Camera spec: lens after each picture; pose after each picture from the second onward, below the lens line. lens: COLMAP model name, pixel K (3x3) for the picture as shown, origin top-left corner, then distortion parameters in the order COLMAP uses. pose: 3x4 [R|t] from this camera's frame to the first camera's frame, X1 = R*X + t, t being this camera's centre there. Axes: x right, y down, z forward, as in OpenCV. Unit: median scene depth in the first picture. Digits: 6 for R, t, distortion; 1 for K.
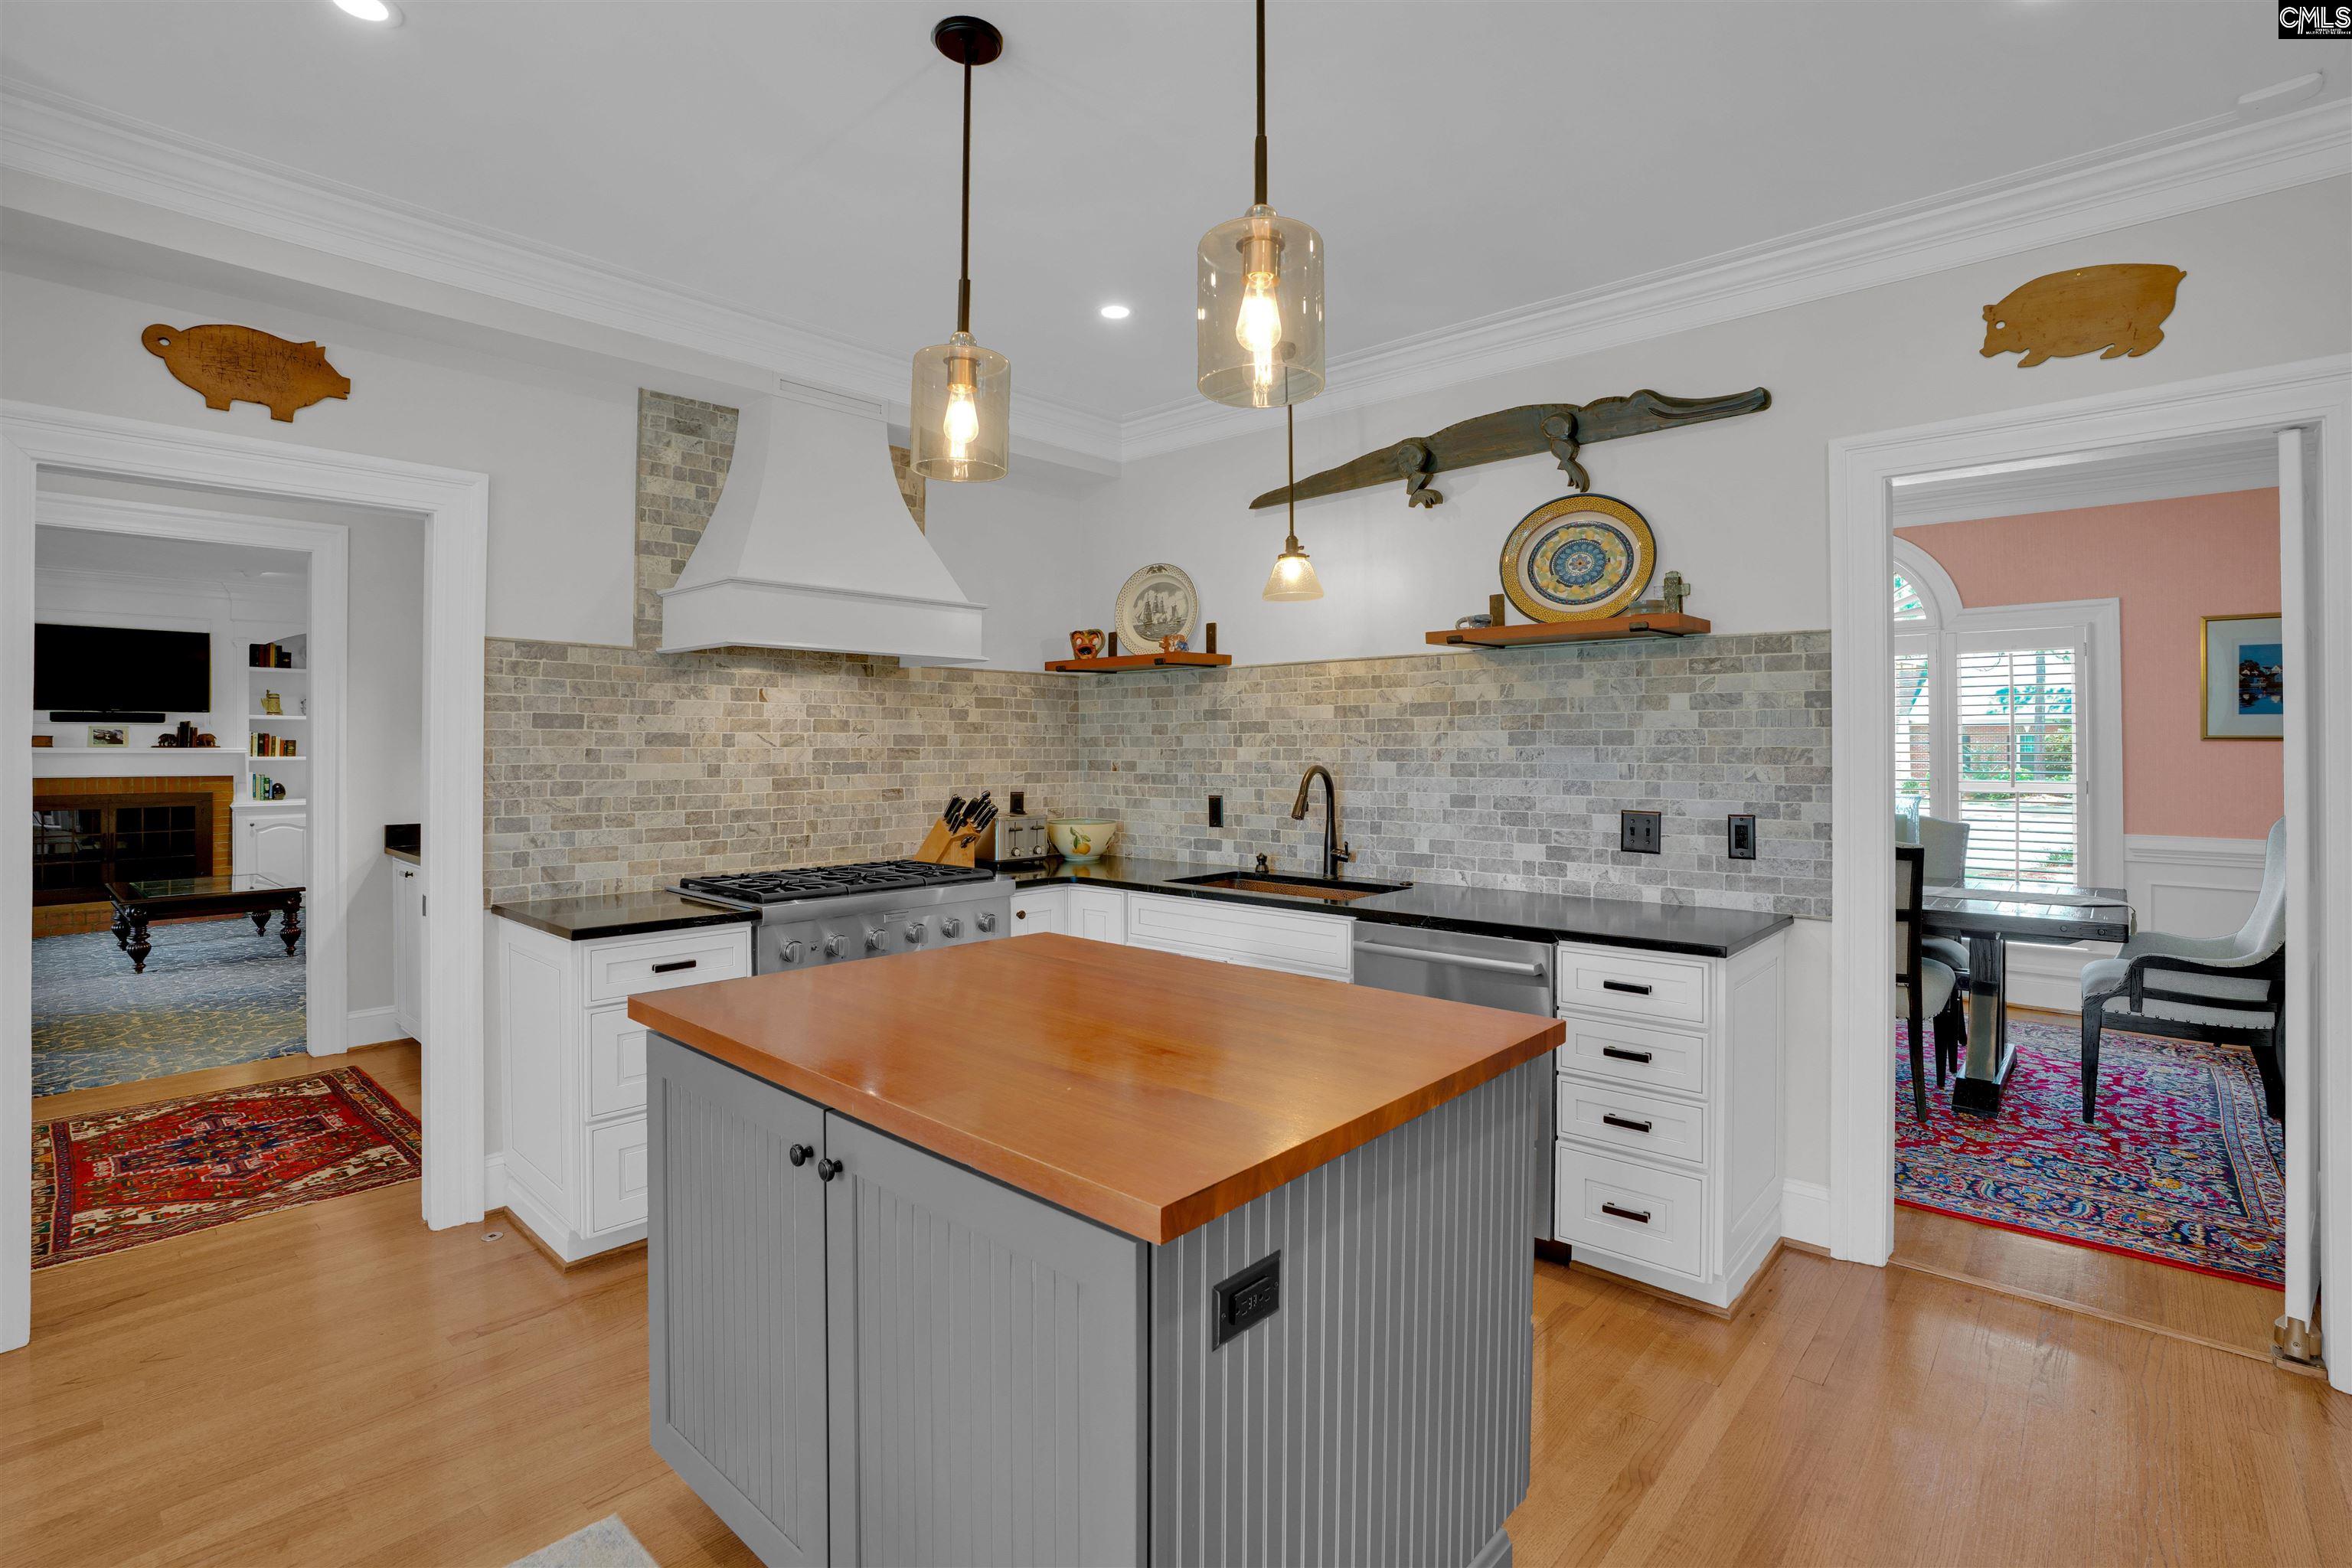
lens RADIAL K [[1185.5, 0, 1172.2], [0, 1185.5, 751.8], [0, 0, 1]] dist [-0.002470, 0.016573]
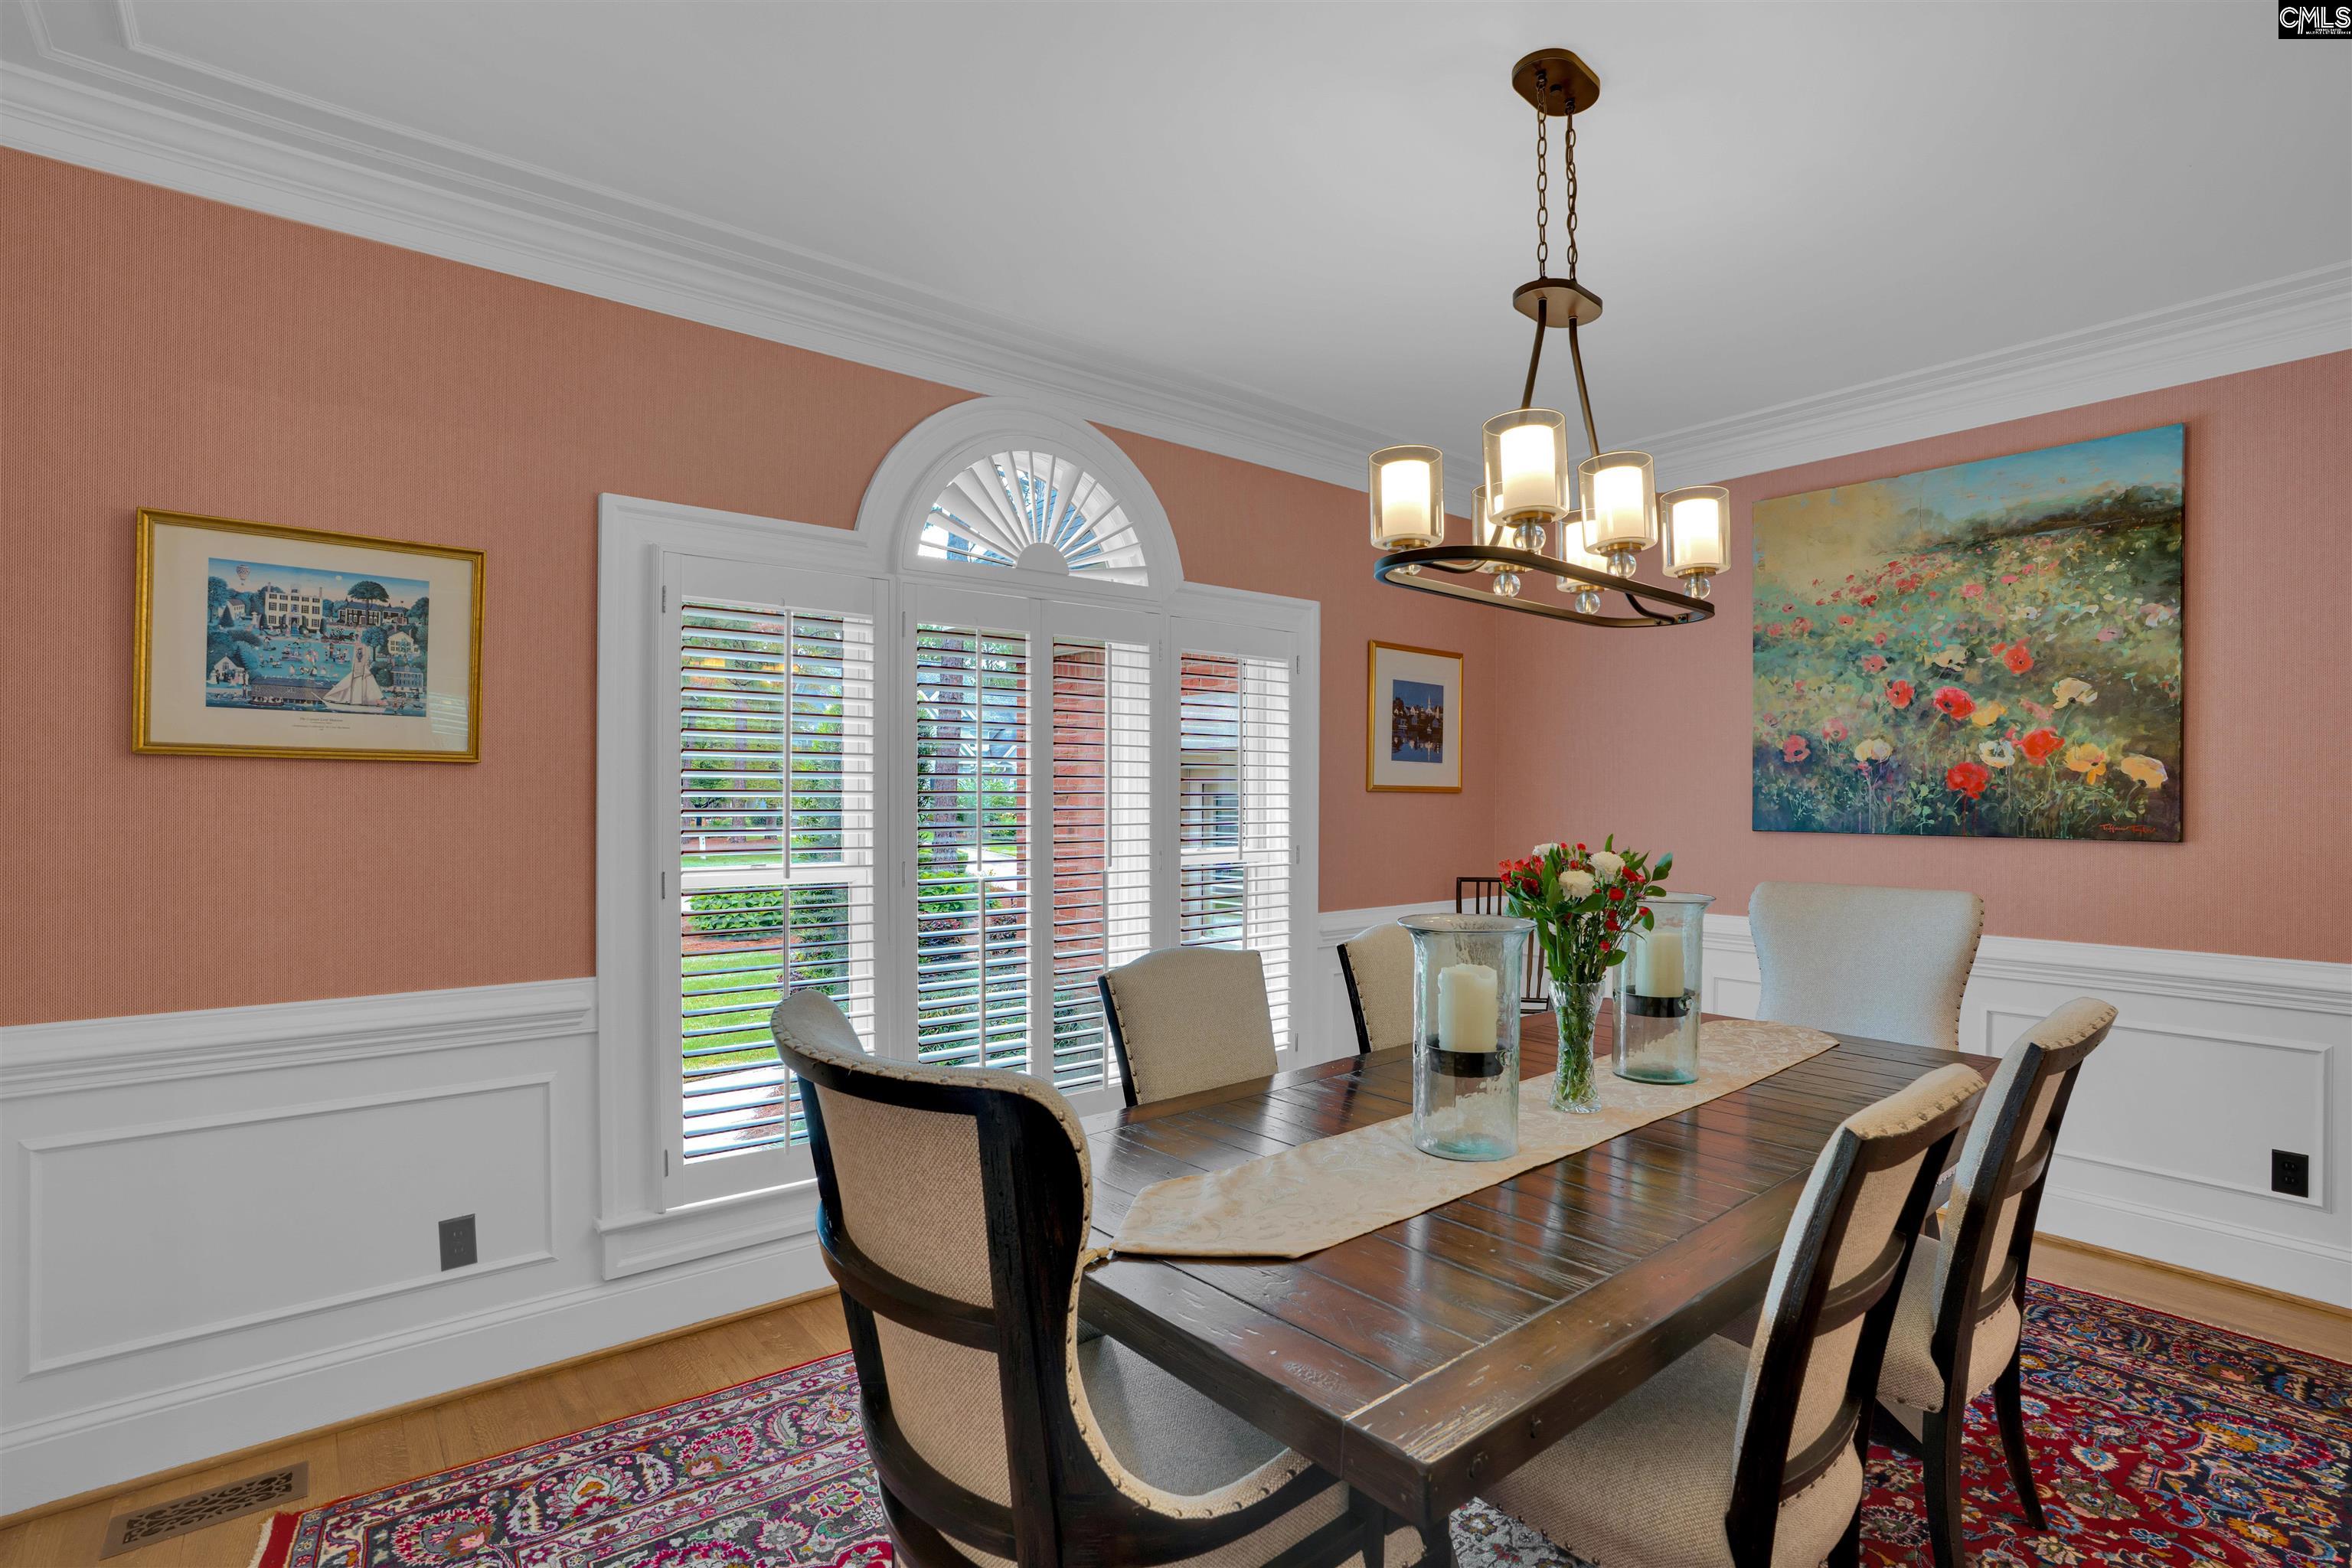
lens RADIAL K [[1120.6, 0, 1176.0], [0, 1120.6, 784.0], [0, 0, 1]] dist [-0.018117, 0.000019]
pose [[0.160978, 0.013662, 0.986863, 0.106478], [-0.001041, 0.999906, -0.013673, -0.005378], [-0.986957, 0.001174, 0.160977, 1.436856]]
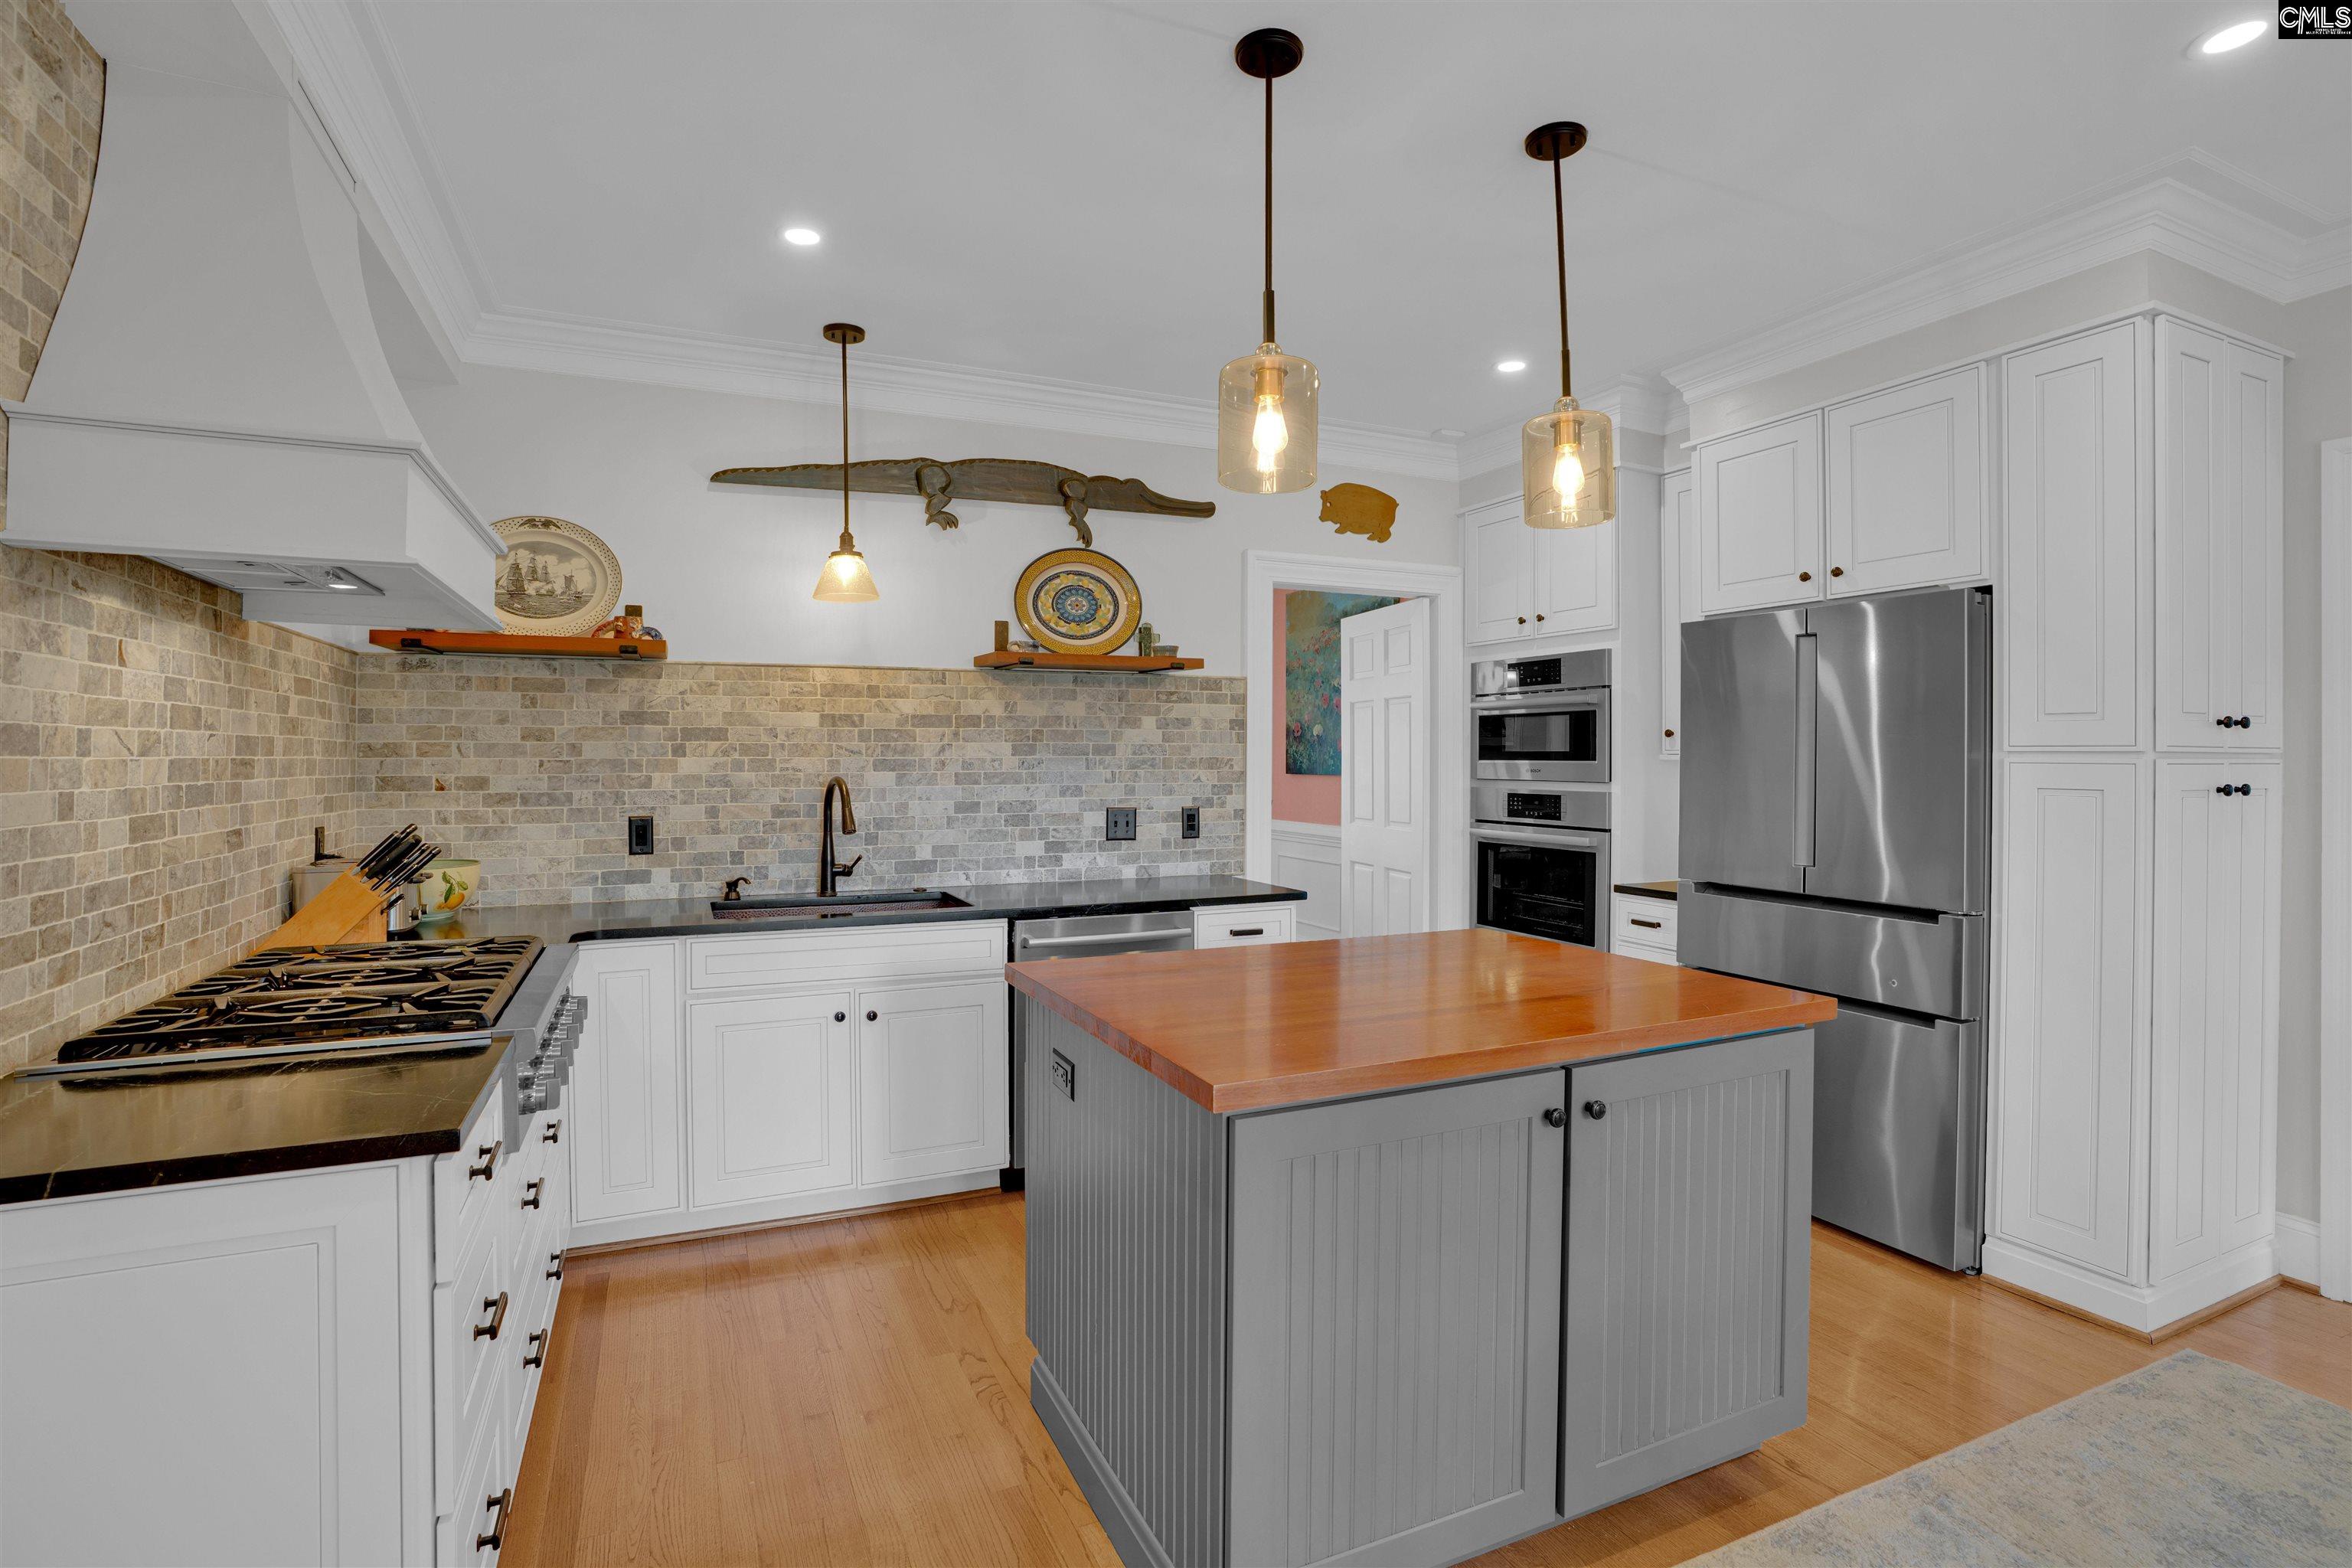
lens RADIAL K [[1095.4, 0, 1172.3], [0, 1095.4, 772.6], [0, 0, 1]] dist [-0.017024, 0.000451]
pose [[0.416750, -0.011846, 0.908944, -0.597390], [0.003884, 0.999929, 0.011251, -0.000587], [-0.909013, -0.001158, 0.416767, 0.422200]]
